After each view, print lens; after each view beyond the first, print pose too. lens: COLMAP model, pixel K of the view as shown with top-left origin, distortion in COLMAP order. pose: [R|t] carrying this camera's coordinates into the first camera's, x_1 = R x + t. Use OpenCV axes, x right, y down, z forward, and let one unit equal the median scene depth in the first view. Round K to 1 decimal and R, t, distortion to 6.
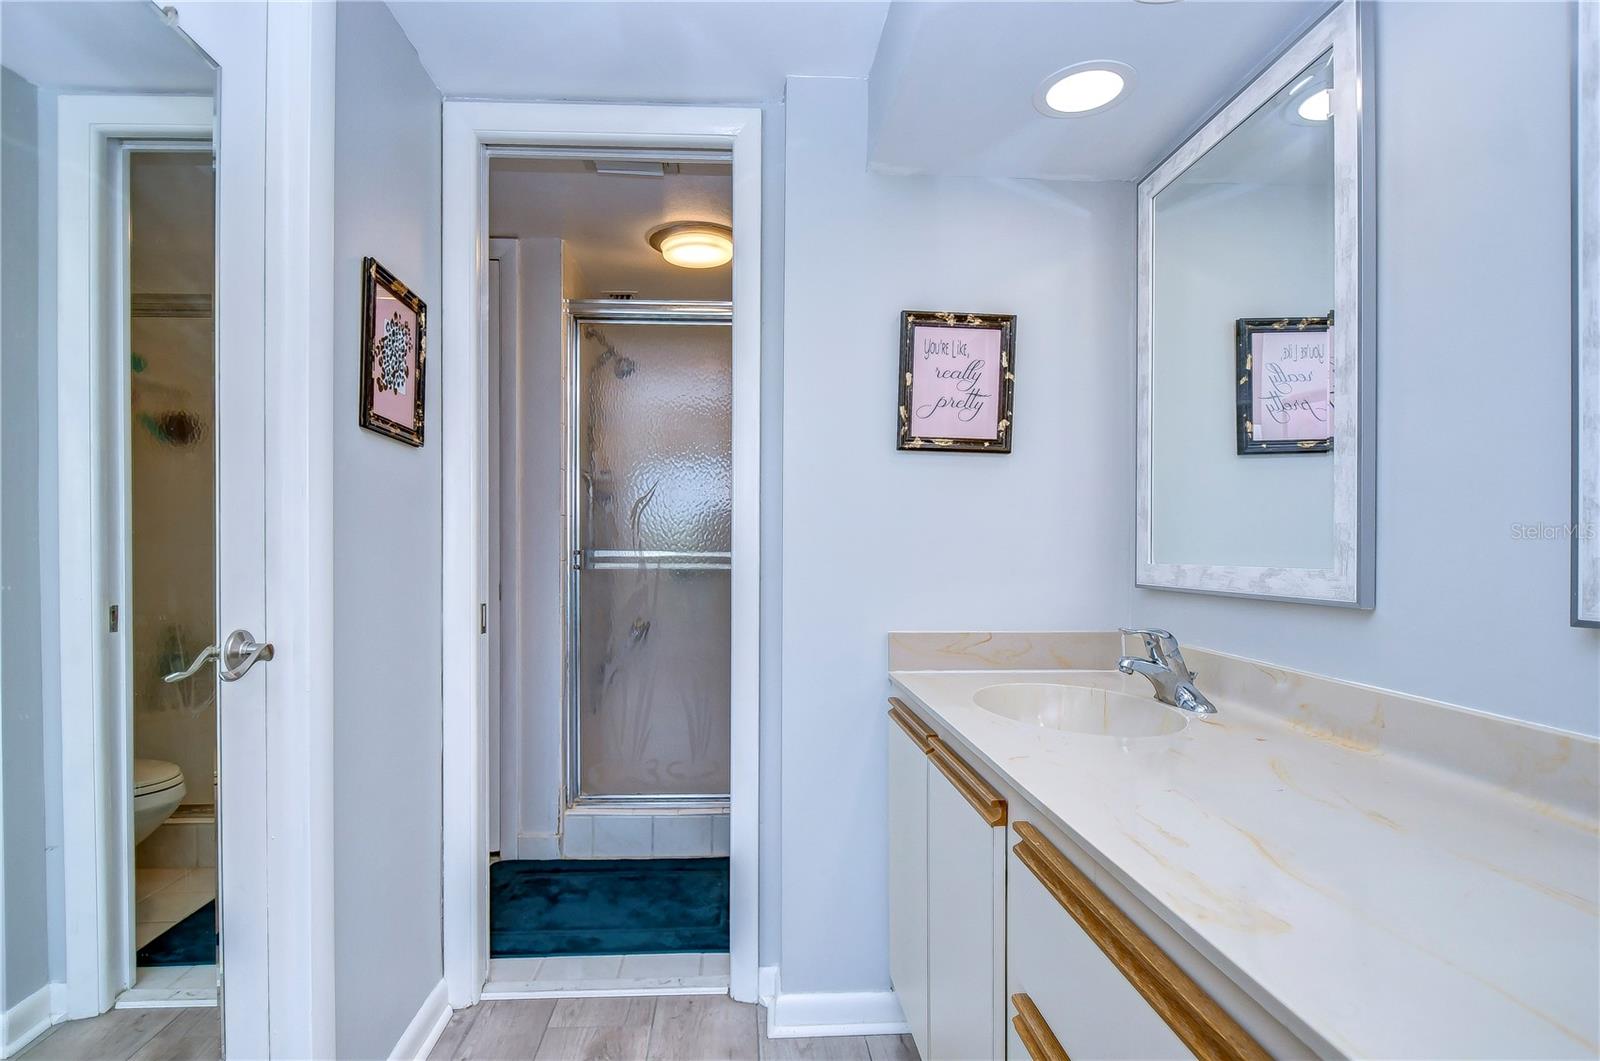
lens RADIAL K [[765.2, 0, 756.3], [0, 765.2, 621.3], [0, 0, 1]] dist [0.011606, -0.014194]
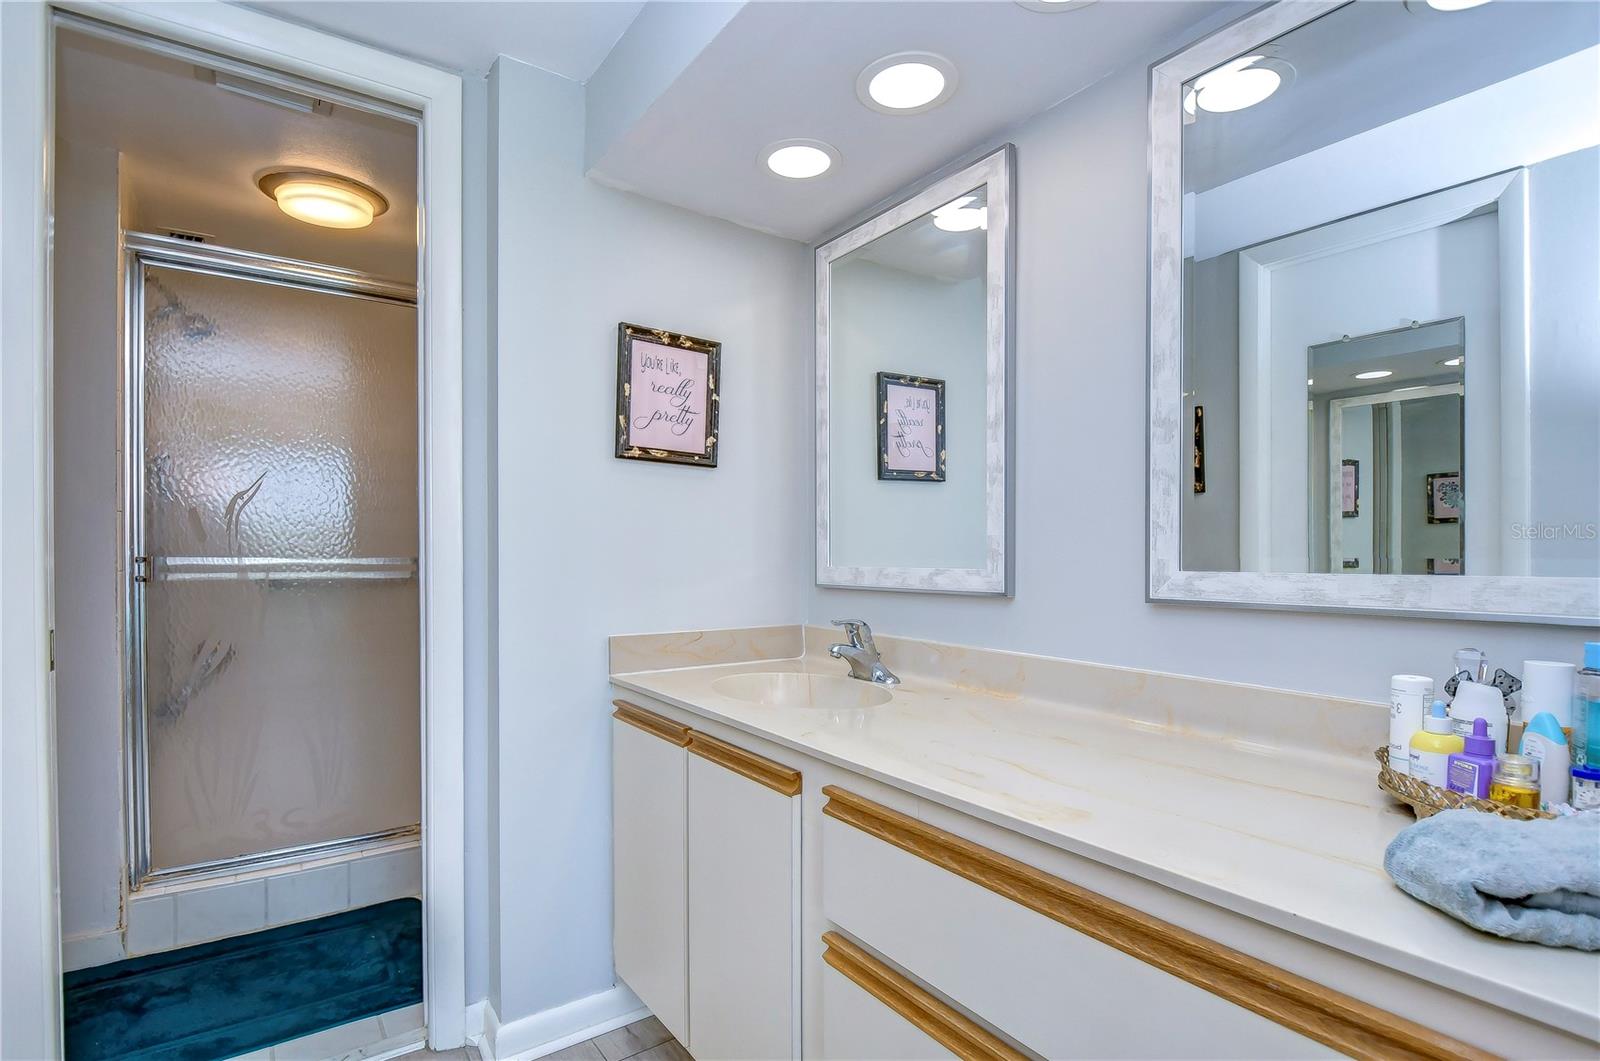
lens RADIAL K [[761.4, 0, 769.1], [0, 761.4, 634.9], [0, 0, 1]] dist [0.002623, -0.008119]
pose [[0.850648, -0.055748, 0.522771, -0.191903], [0.050300, 0.998431, 0.024623, -0.002202], [-0.523324, 0.005350, 0.852117, 0.028462]]
